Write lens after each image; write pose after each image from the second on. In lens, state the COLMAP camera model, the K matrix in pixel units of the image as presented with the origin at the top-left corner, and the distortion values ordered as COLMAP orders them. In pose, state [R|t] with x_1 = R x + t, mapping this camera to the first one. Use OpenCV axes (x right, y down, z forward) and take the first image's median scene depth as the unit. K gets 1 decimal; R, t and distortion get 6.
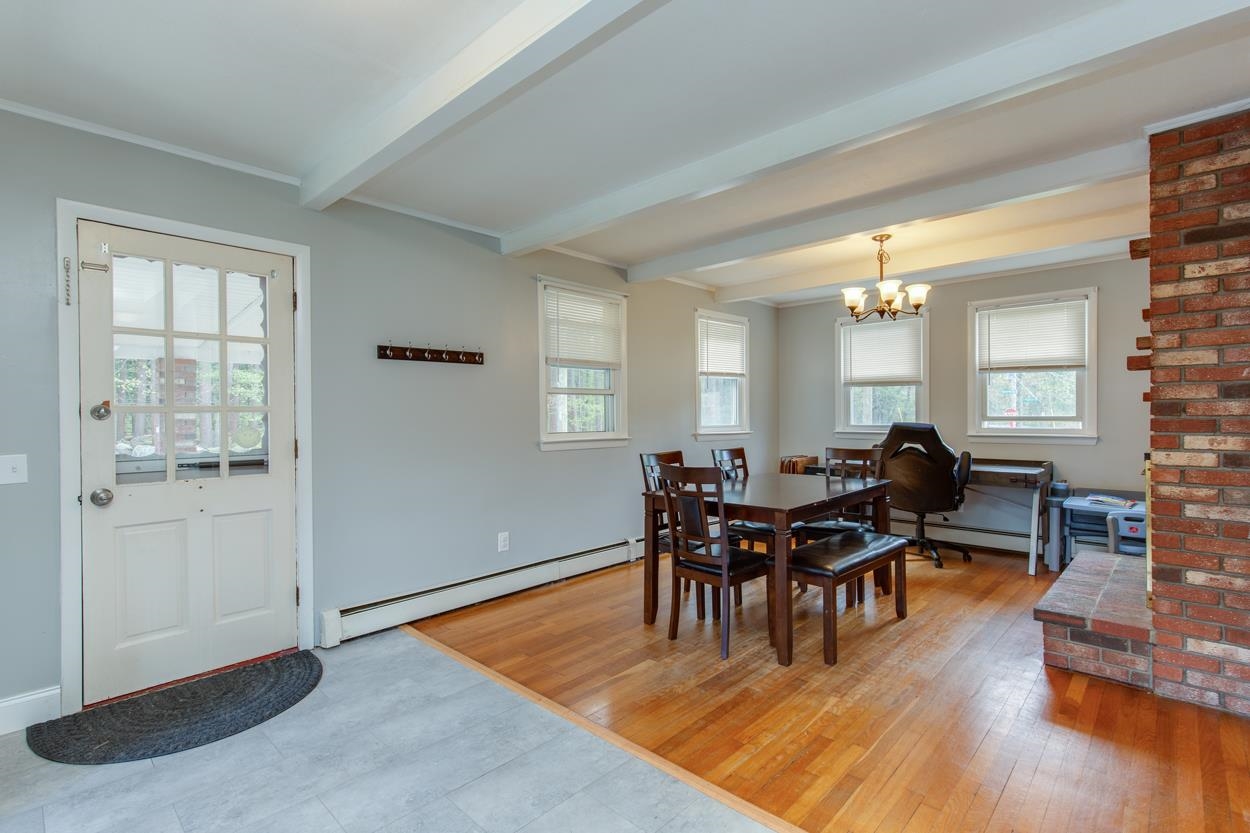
lens RADIAL K [[583.8, 0, 626.8], [0, 583.8, 417.7], [0, 0, 1]] dist [0.006188, -0.000366]
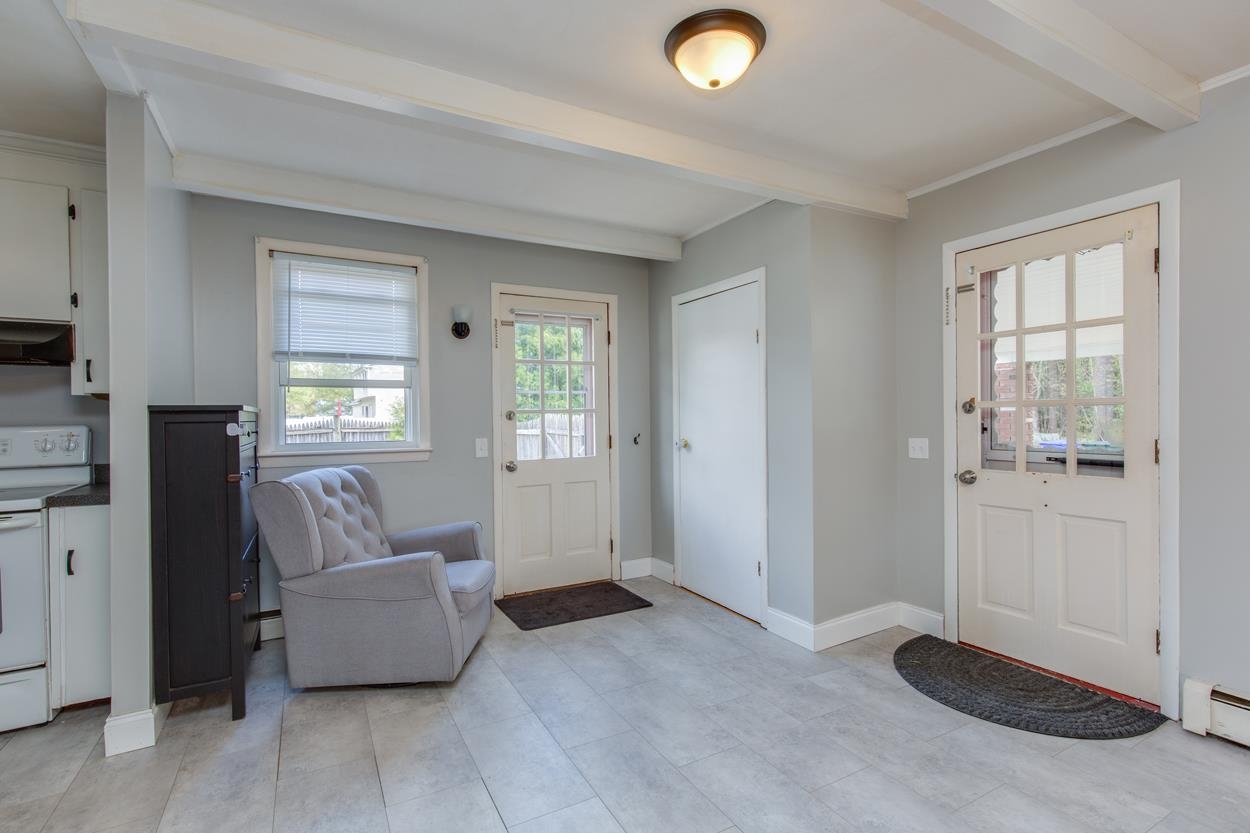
lens RADIAL K [[583.8, 0, 625.3], [0, 583.8, 423.3], [0, 0, 1]] dist [0.006188, -0.000366]
pose [[-0.306430, 0.018999, -0.951703, 0.421004], [0.007673, 0.999818, 0.017489, -0.002624], [0.951862, -0.001944, -0.306520, 0.613995]]
